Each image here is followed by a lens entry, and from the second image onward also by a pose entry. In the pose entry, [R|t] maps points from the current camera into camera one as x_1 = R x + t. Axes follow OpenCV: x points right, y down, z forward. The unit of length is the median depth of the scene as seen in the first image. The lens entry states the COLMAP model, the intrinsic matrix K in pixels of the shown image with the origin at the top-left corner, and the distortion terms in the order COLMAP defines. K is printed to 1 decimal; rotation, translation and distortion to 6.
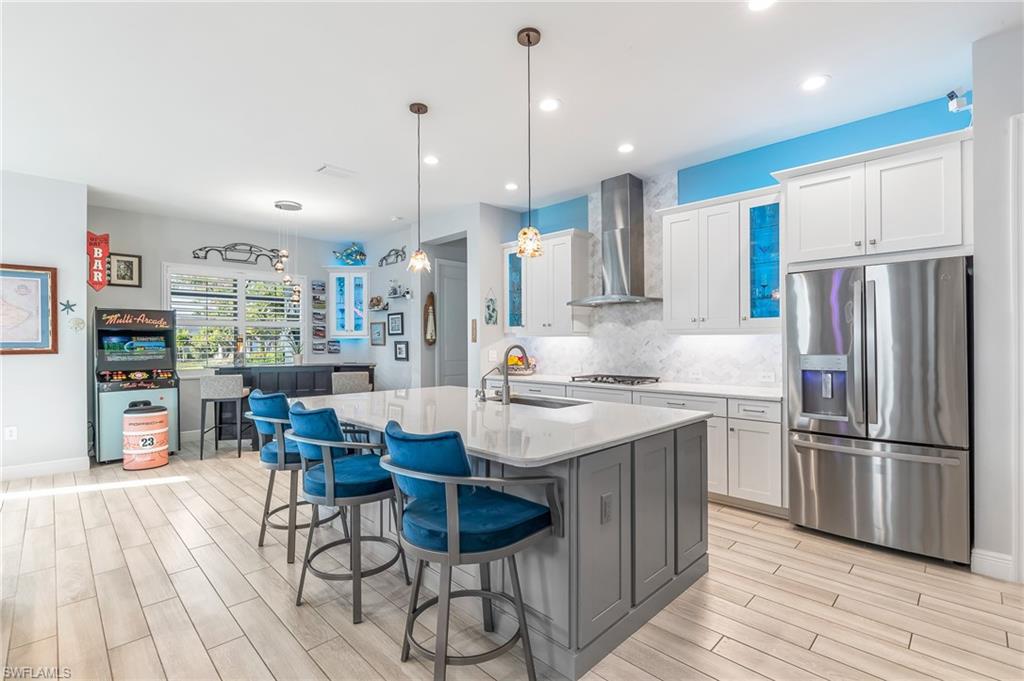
lens RADIAL K [[468.0, 0, 512.0], [0, 468.0, 340.5], [0, 0, 1]] dist [-0.000253, -0.000007]
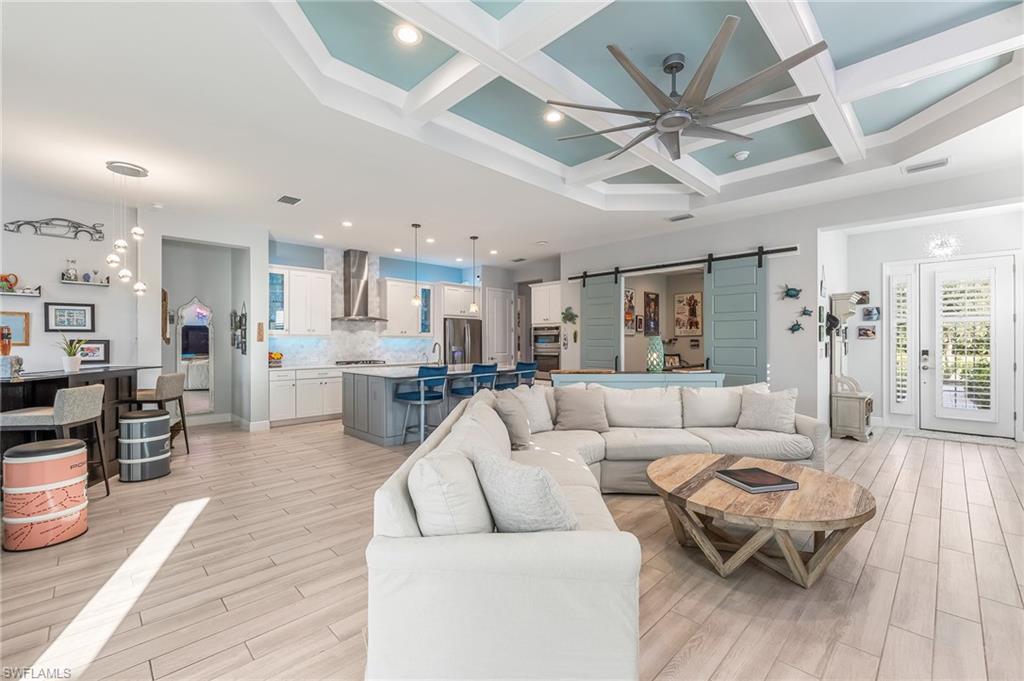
lens RADIAL K [[432.1, 0, 512.0], [0, 432.1, 340.5], [0, 0, 1]] dist [0.000163, -0.000236]
pose [[0.002141, 0.008033, 0.999965, -1.458285], [-0.001608, 0.999966, -0.008029, 0.010464], [-0.999996, -0.001590, 0.002153, 0.412501]]
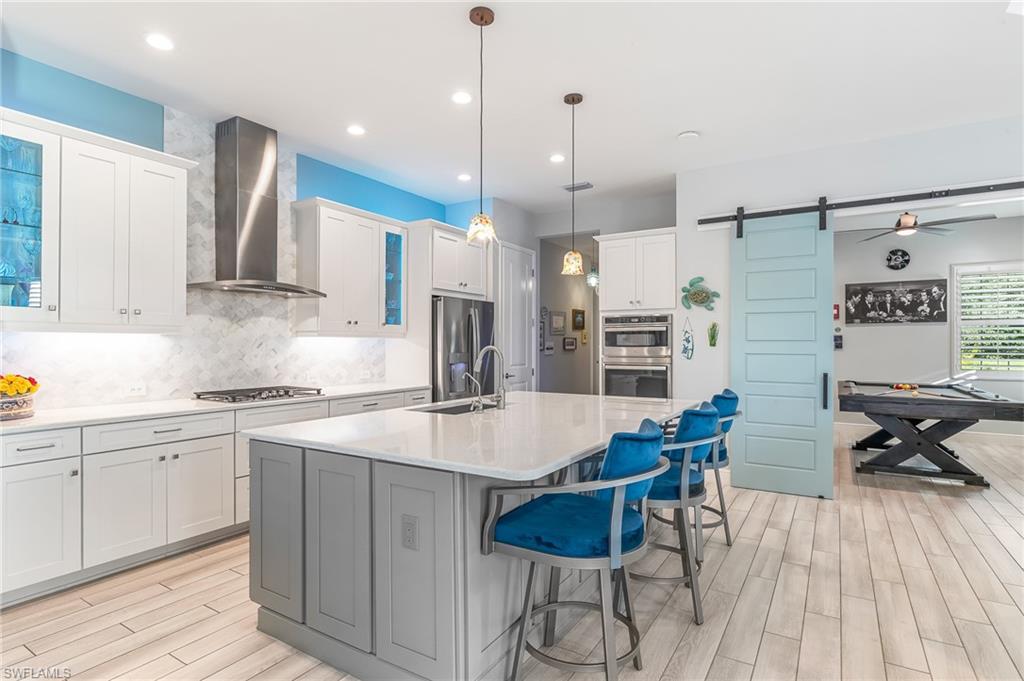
lens RADIAL K [[525.3, 0, 512.0], [0, 525.3, 340.5], [0, 0, 1]] dist [-0.004321, -0.000171]
pose [[-0.232998, 0.010909, 0.972416, -0.696669], [-0.003504, 0.999921, -0.012057, 0.006774], [-0.972471, -0.006216, -0.232941, 0.807874]]
